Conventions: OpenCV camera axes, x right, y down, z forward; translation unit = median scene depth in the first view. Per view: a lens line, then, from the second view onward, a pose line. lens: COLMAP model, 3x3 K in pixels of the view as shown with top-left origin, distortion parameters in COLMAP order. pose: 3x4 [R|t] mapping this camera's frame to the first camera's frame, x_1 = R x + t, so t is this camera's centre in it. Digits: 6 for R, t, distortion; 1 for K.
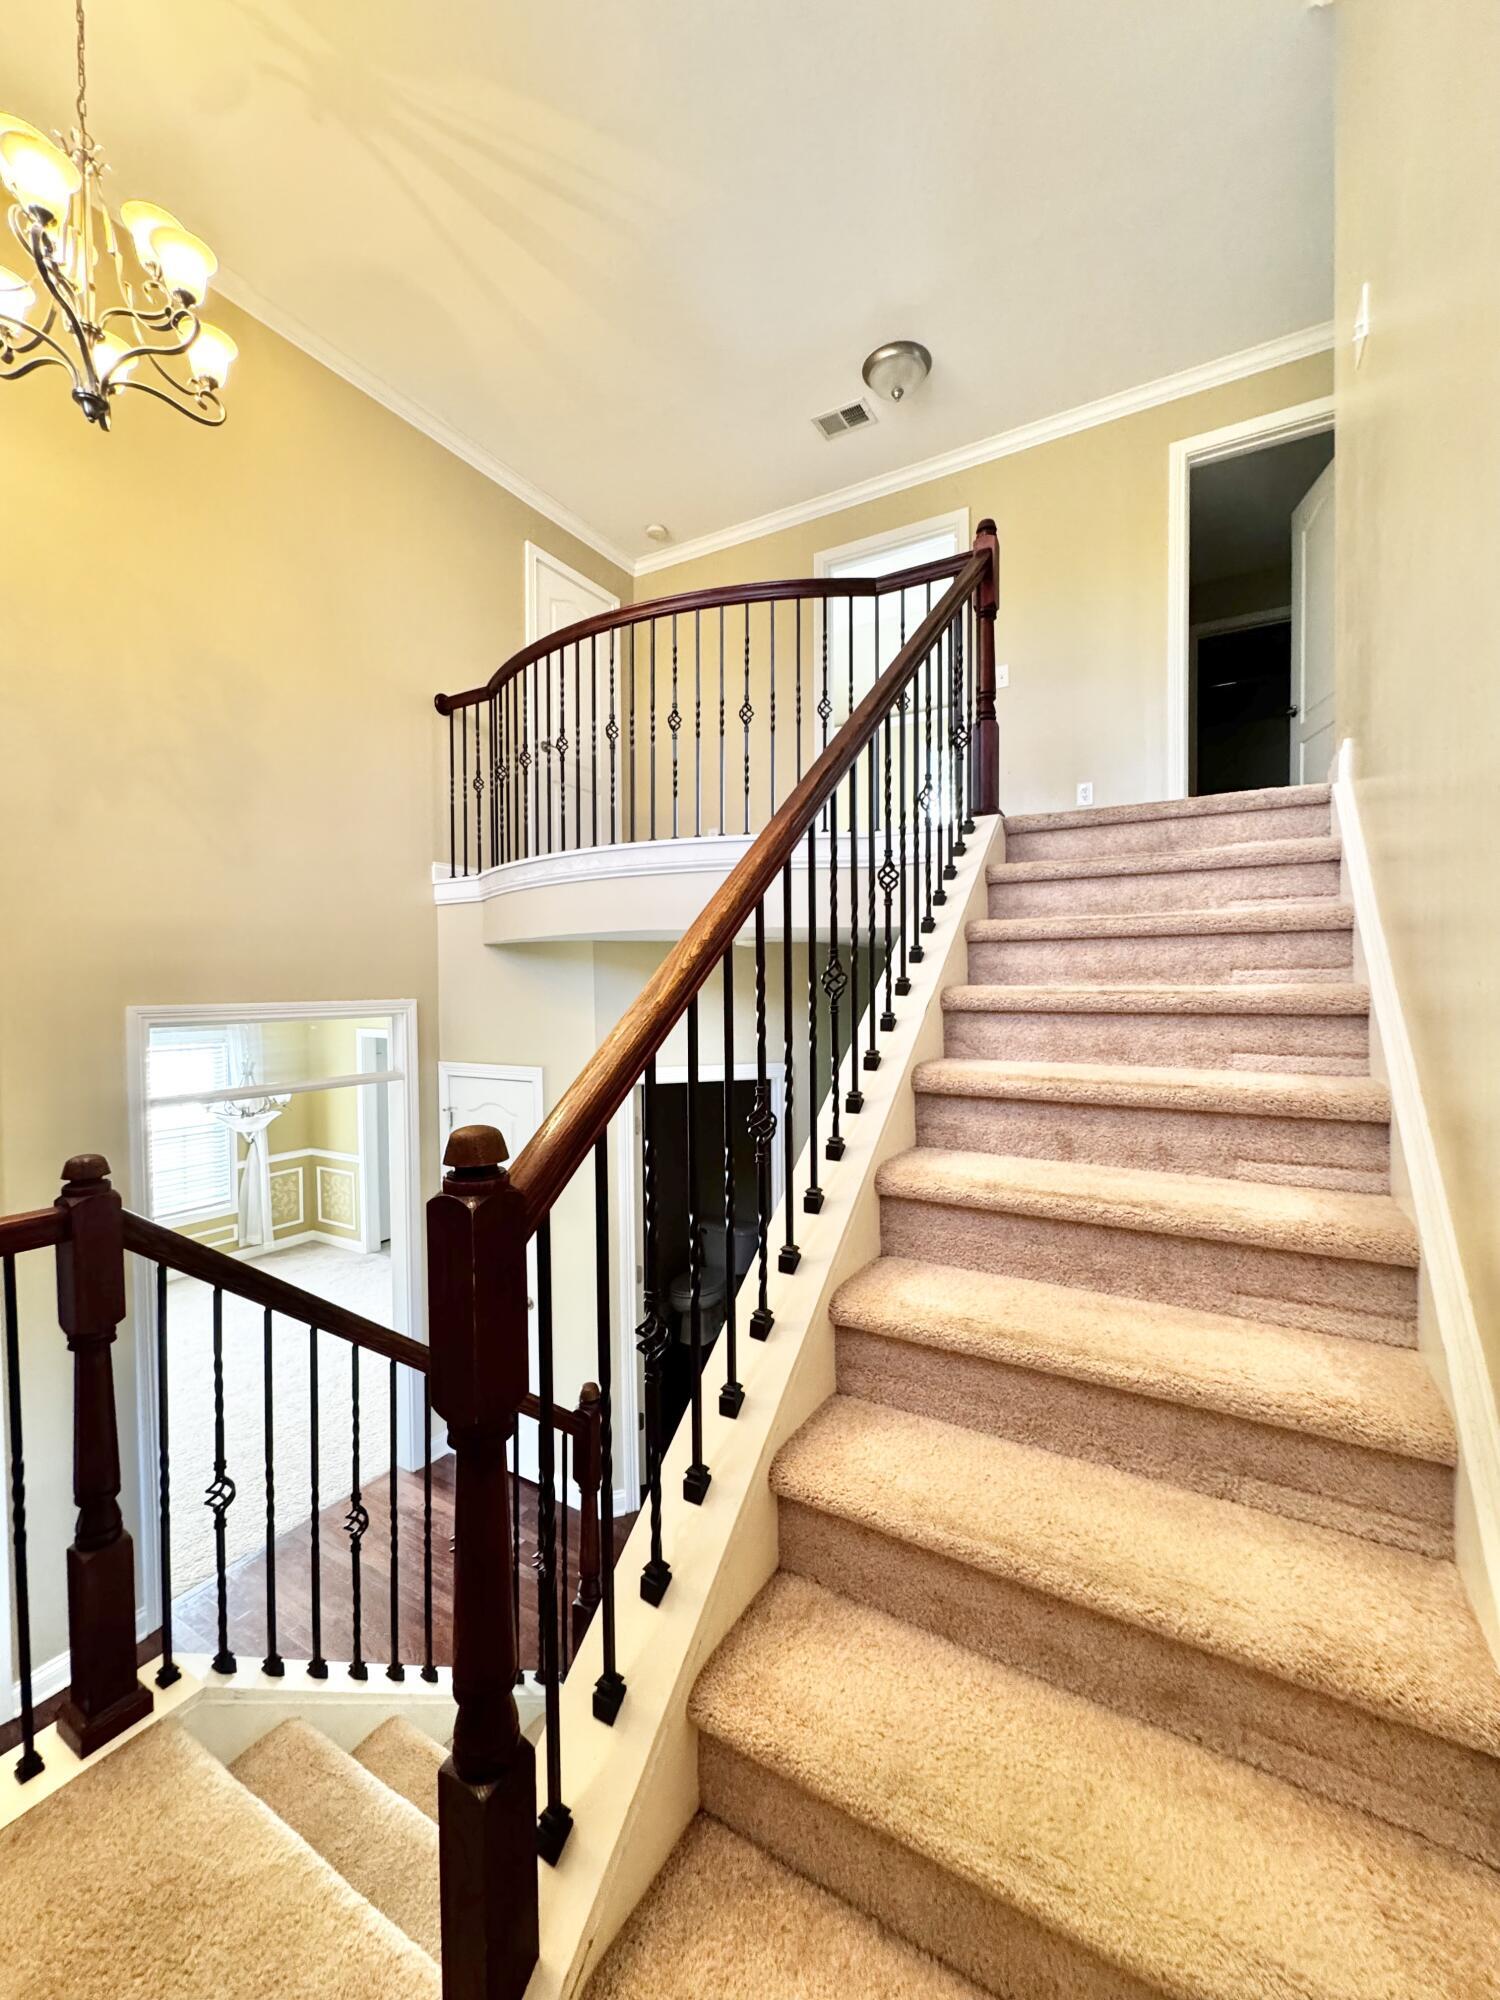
lens RADIAL K [[798.5, 0, 750.0], [0, 798.5, 1000.0], [0, 0, 1]] dist [-0.004015, 0.000219]
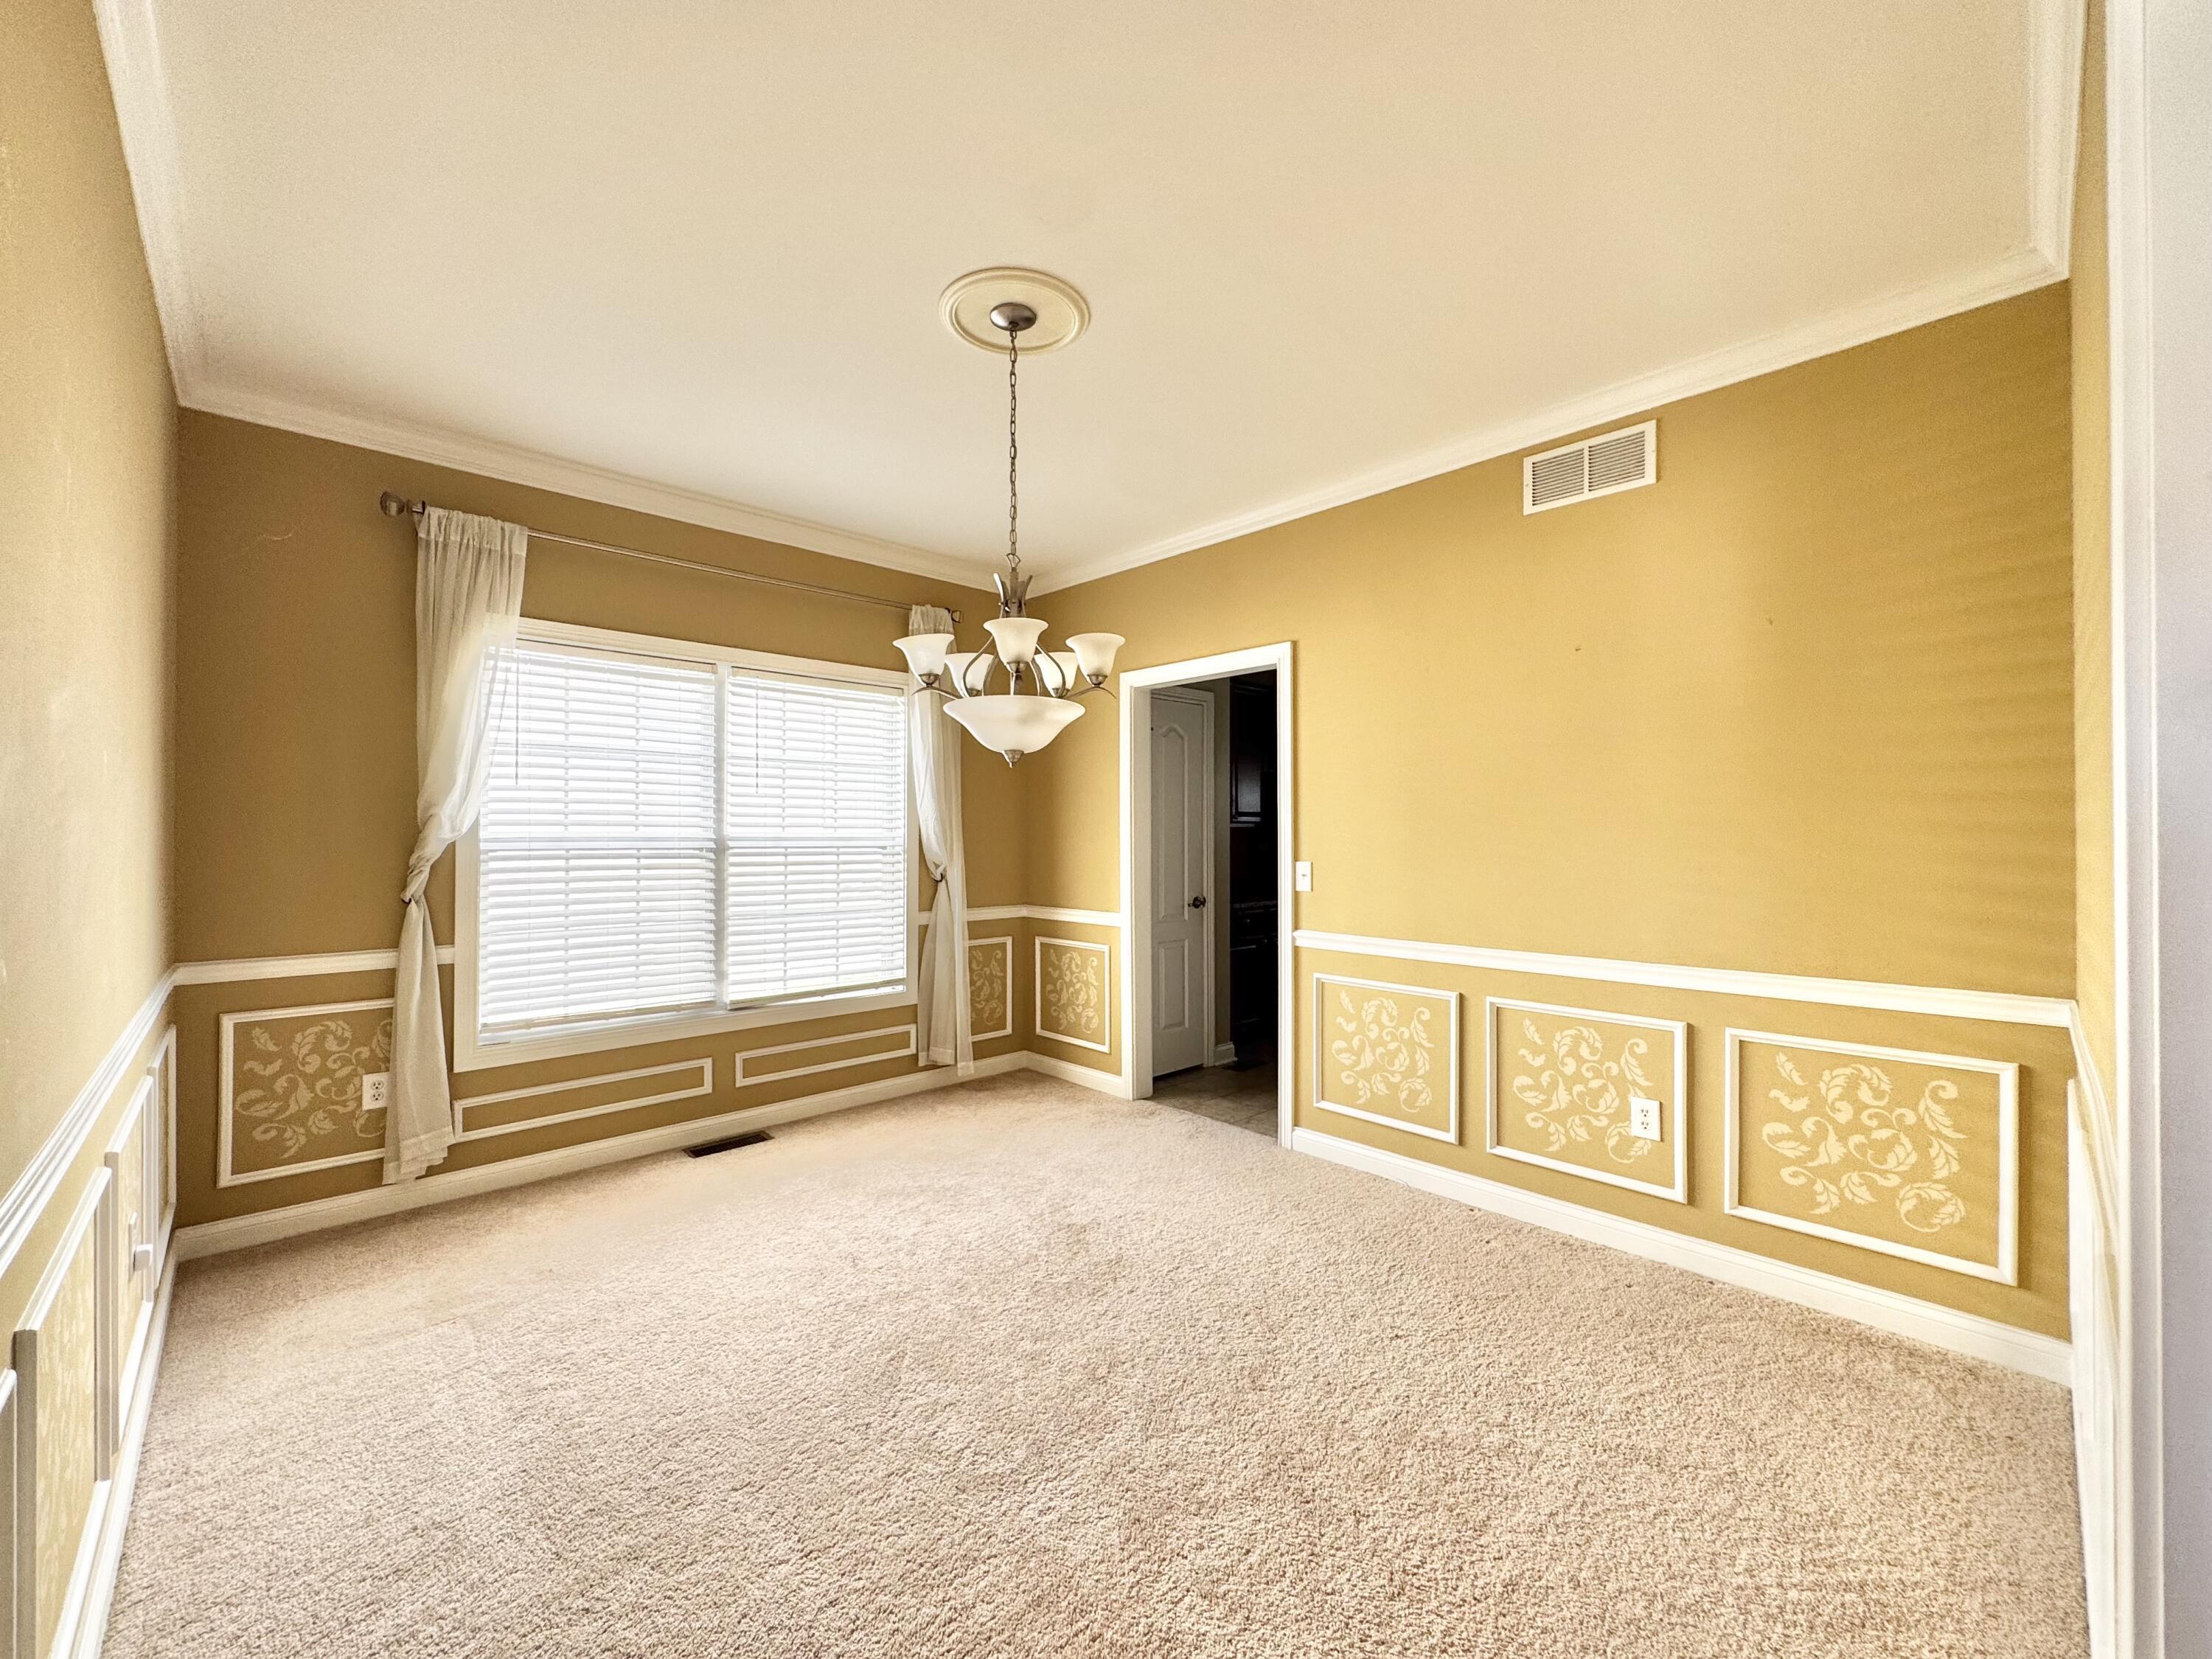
lens RADIAL K [[883.1, 0, 1107.5], [0, 883.1, 828.8], [0, 0, 1]] dist [-0.004015, 0.000219]
pose [[0.961058, 0.004540, -0.276309, -3.050690], [-0.012416, 0.999565, -0.026762, 1.407833], [0.276067, 0.029151, 0.960696, 3.903204]]
